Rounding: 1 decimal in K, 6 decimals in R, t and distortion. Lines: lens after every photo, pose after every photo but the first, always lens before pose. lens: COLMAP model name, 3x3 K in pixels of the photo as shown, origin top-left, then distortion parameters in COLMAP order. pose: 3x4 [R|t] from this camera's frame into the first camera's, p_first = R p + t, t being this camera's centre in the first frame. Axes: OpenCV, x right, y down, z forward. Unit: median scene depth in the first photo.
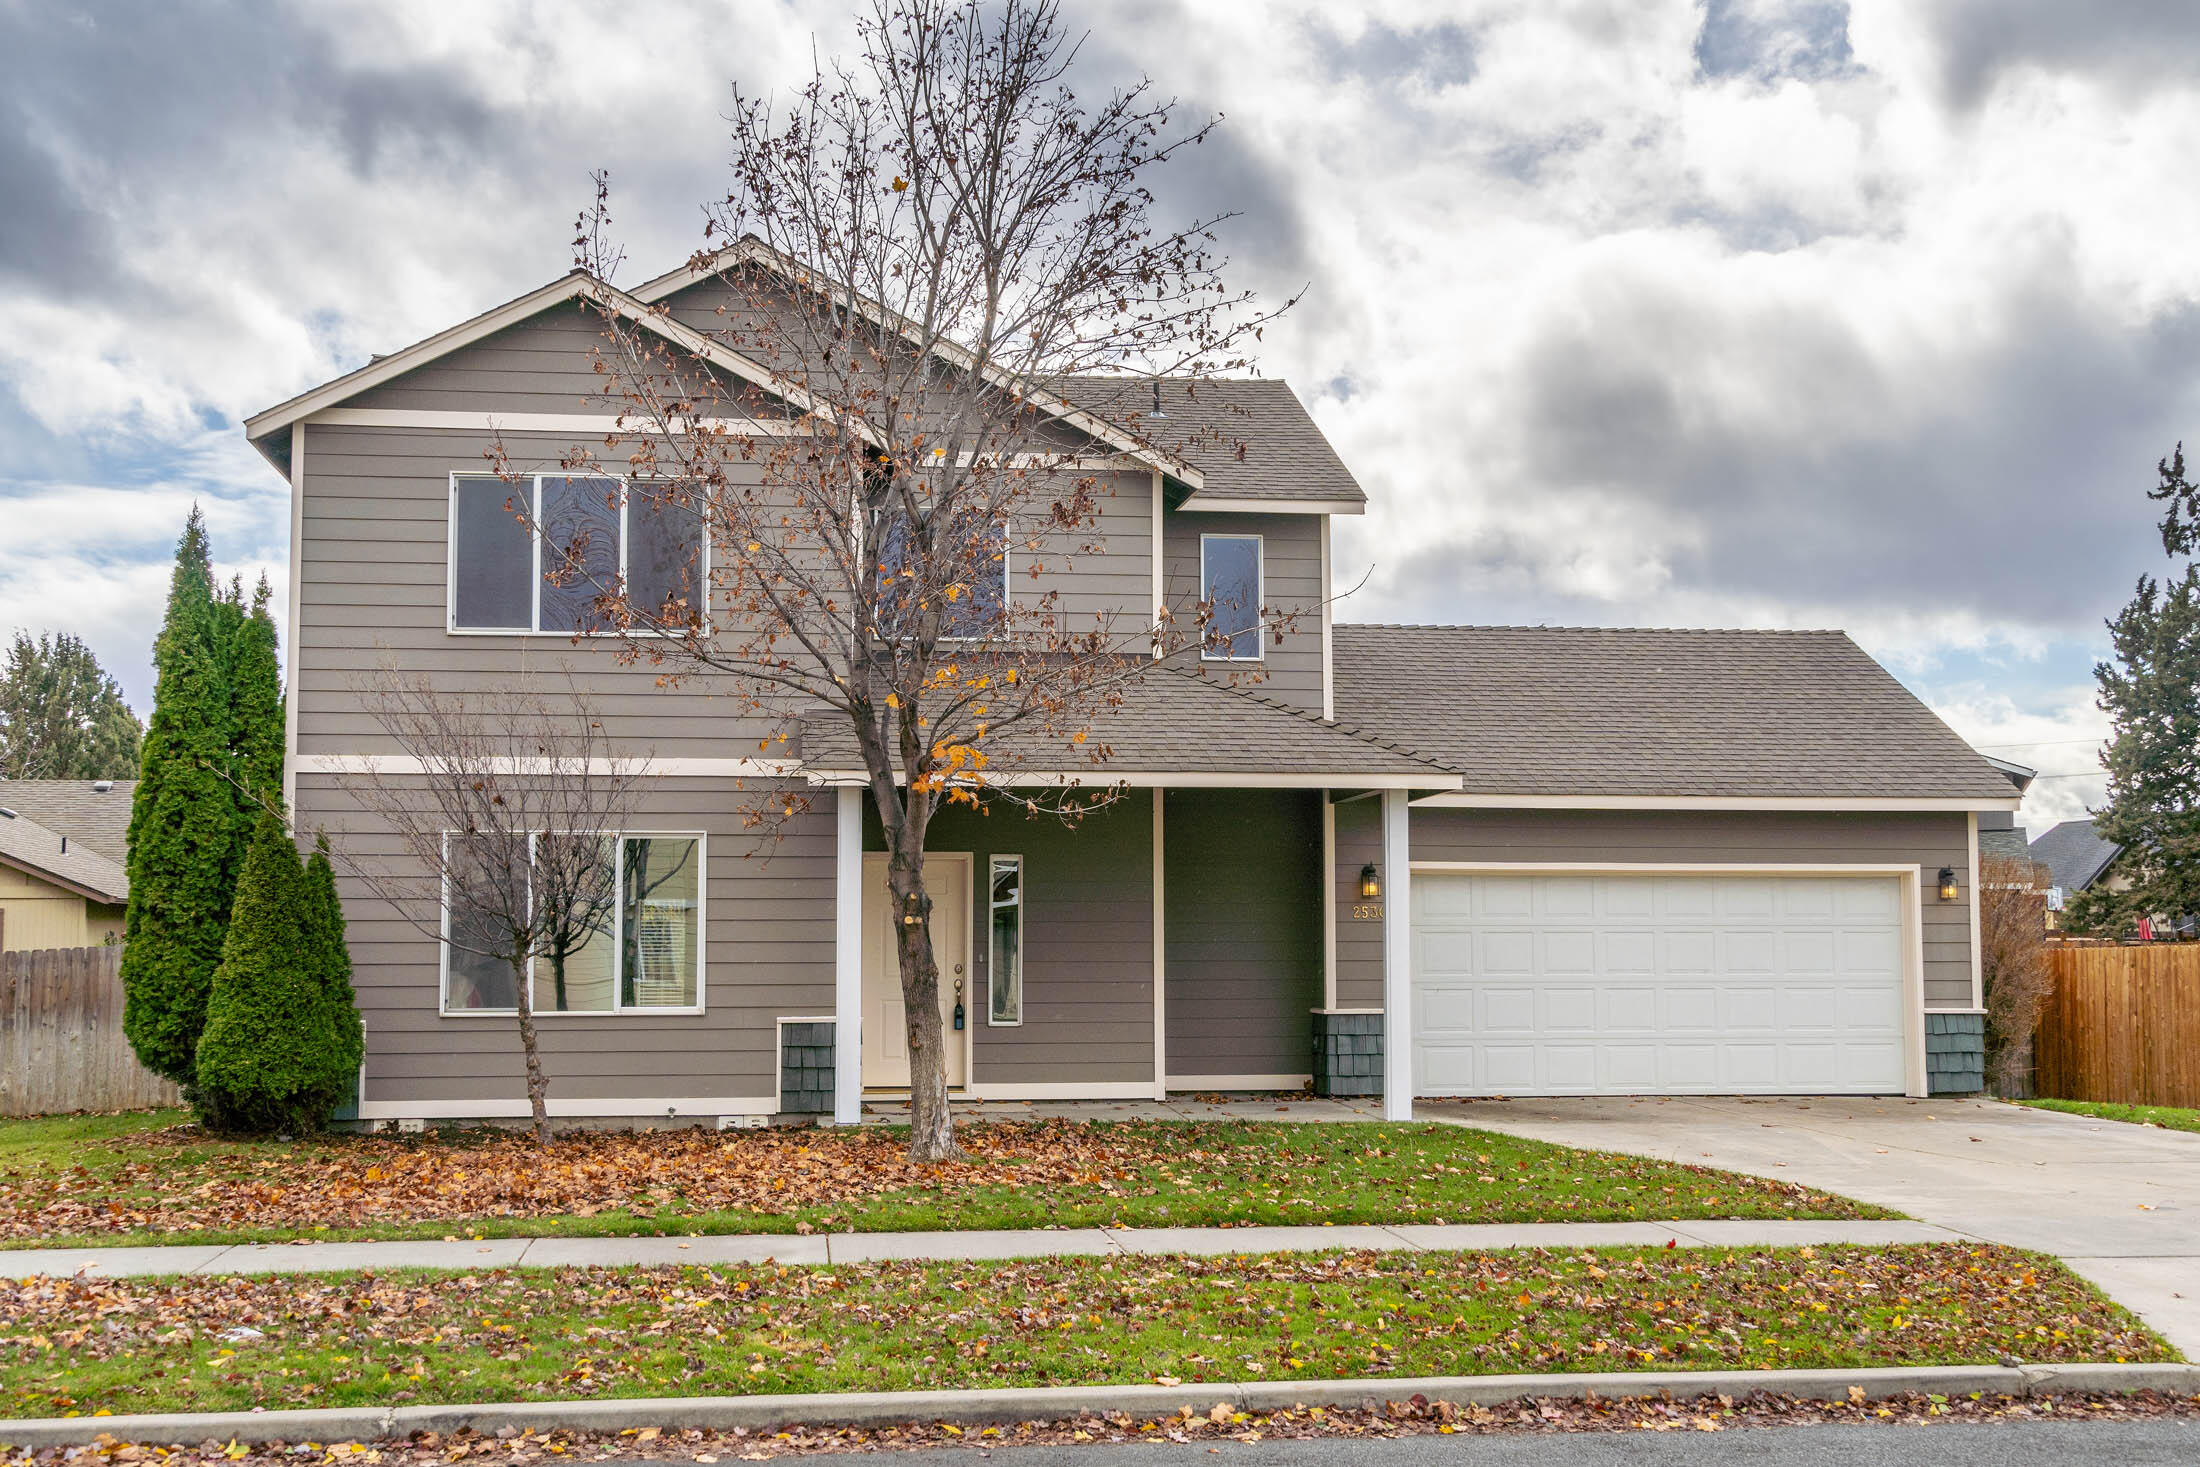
lens RADIAL K [[2675.3, 0, 1096.9], [0, 2675.3, 738.3], [0, 0, 1]] dist [0.007223, 0.000000]
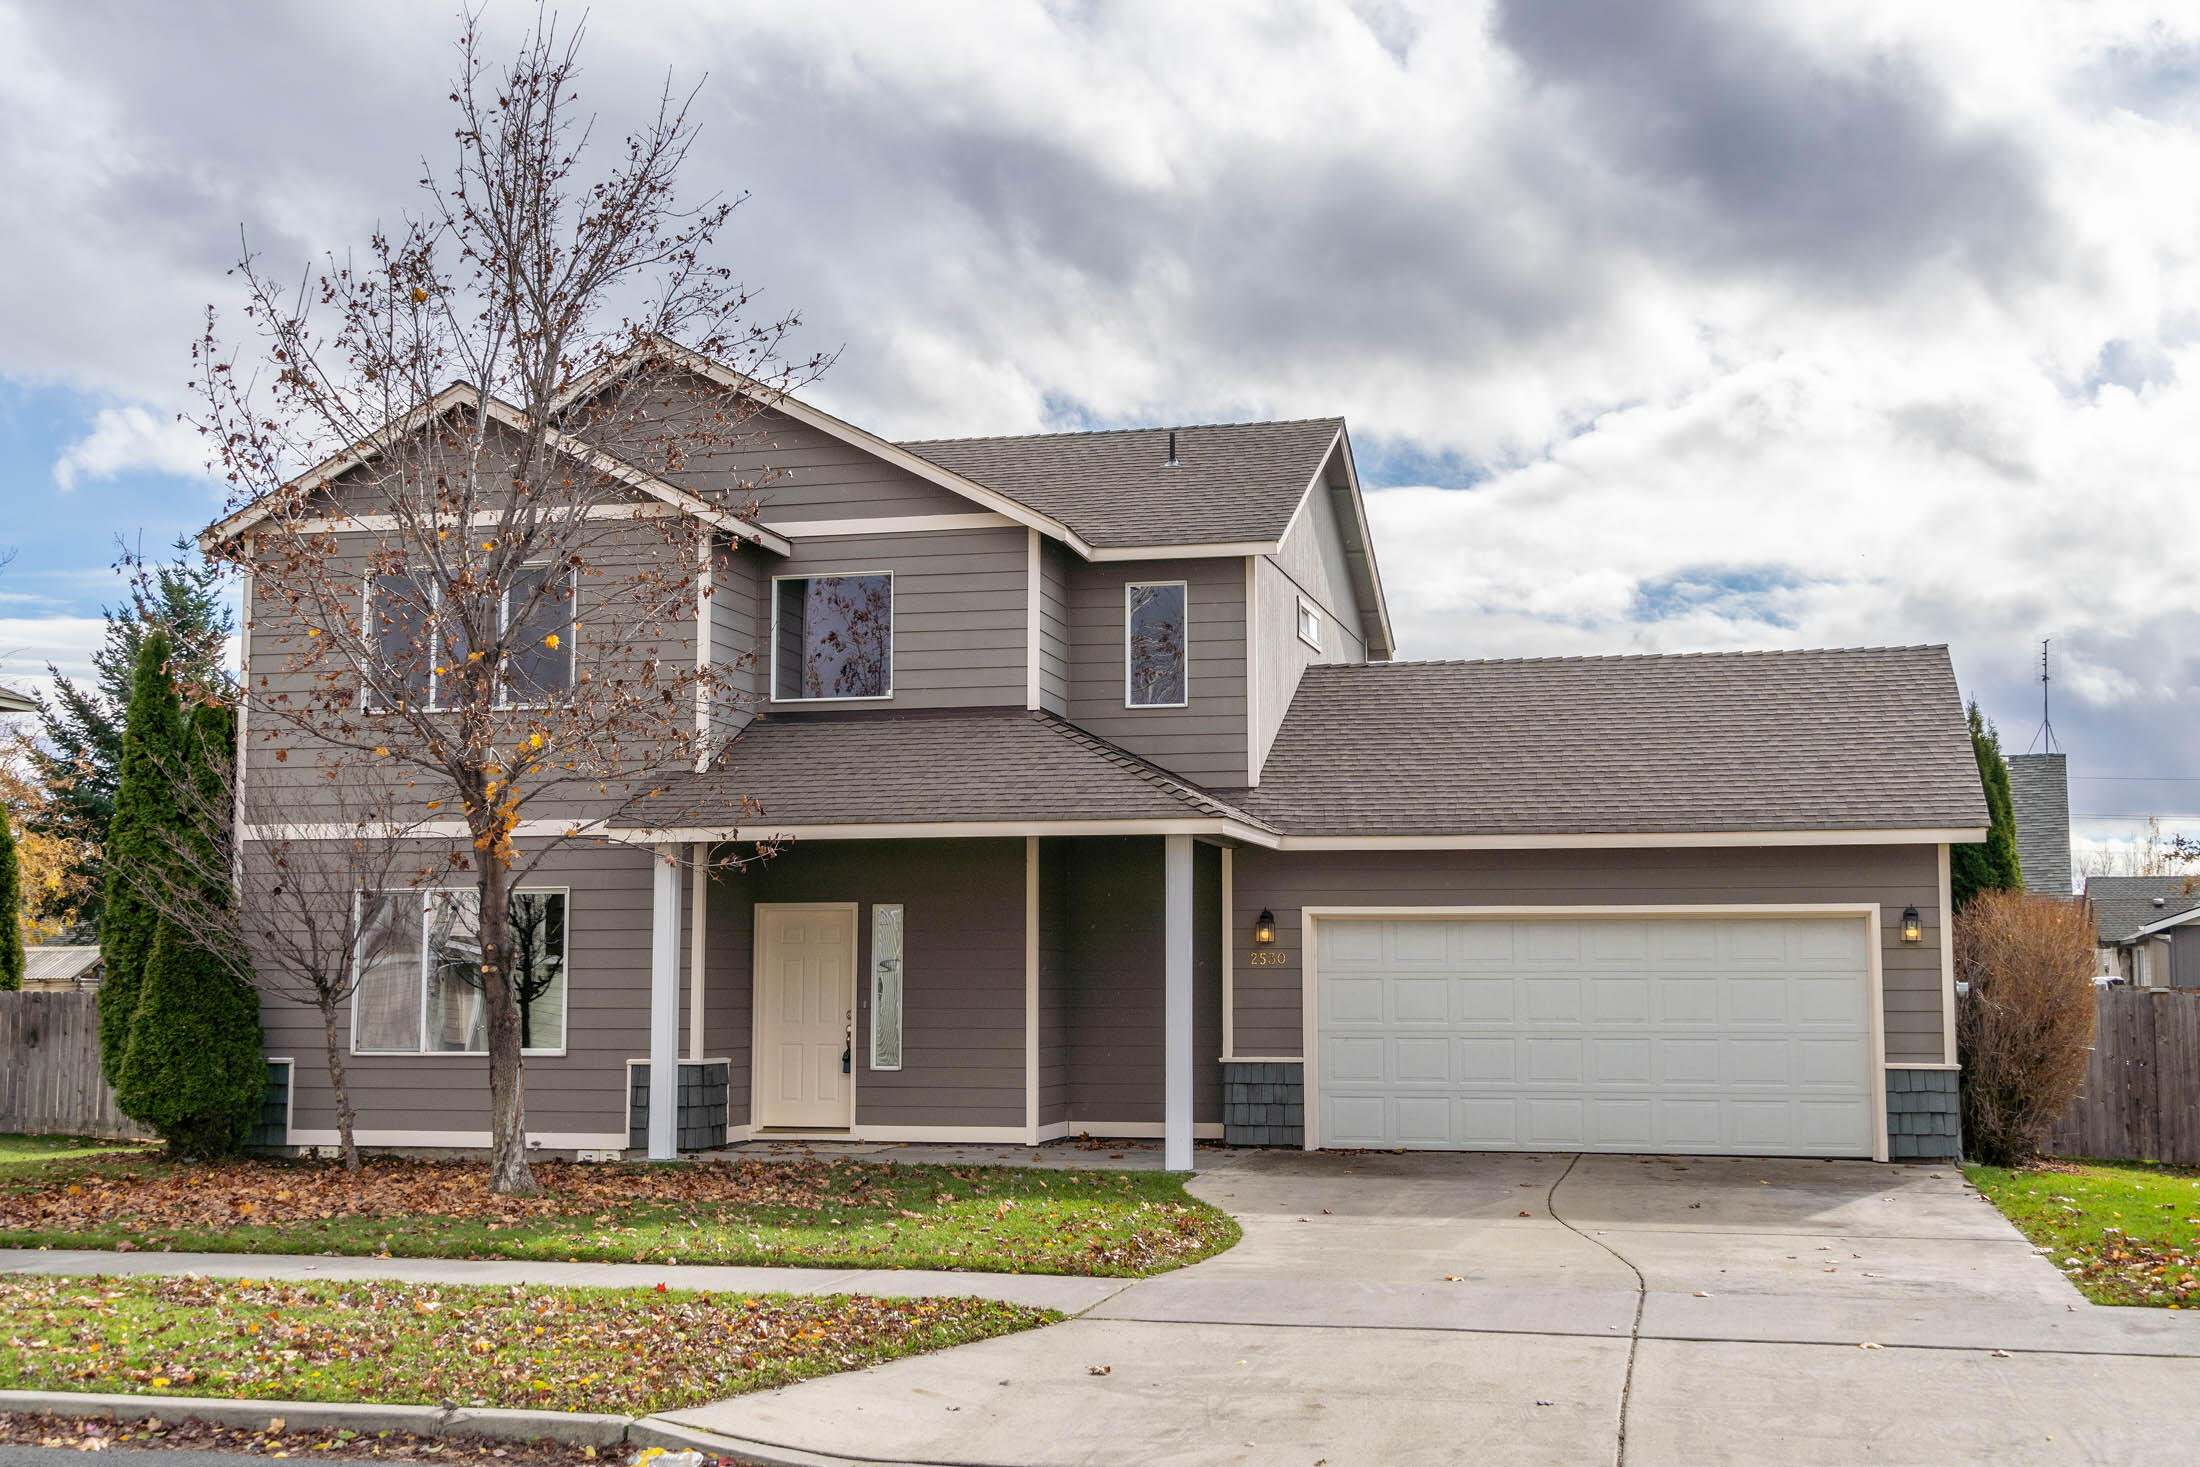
lens RADIAL K [[2675.3, 0, 1095.6], [0, 2675.3, 727.8], [0, 0, 1]] dist [0.007223, 0.000000]
pose [[0.928240, -0.035782, -0.370258, 0.430653], [0.027893, 0.999256, -0.026639, 0.004954], [0.370936, 0.014400, 0.928547, 0.066708]]
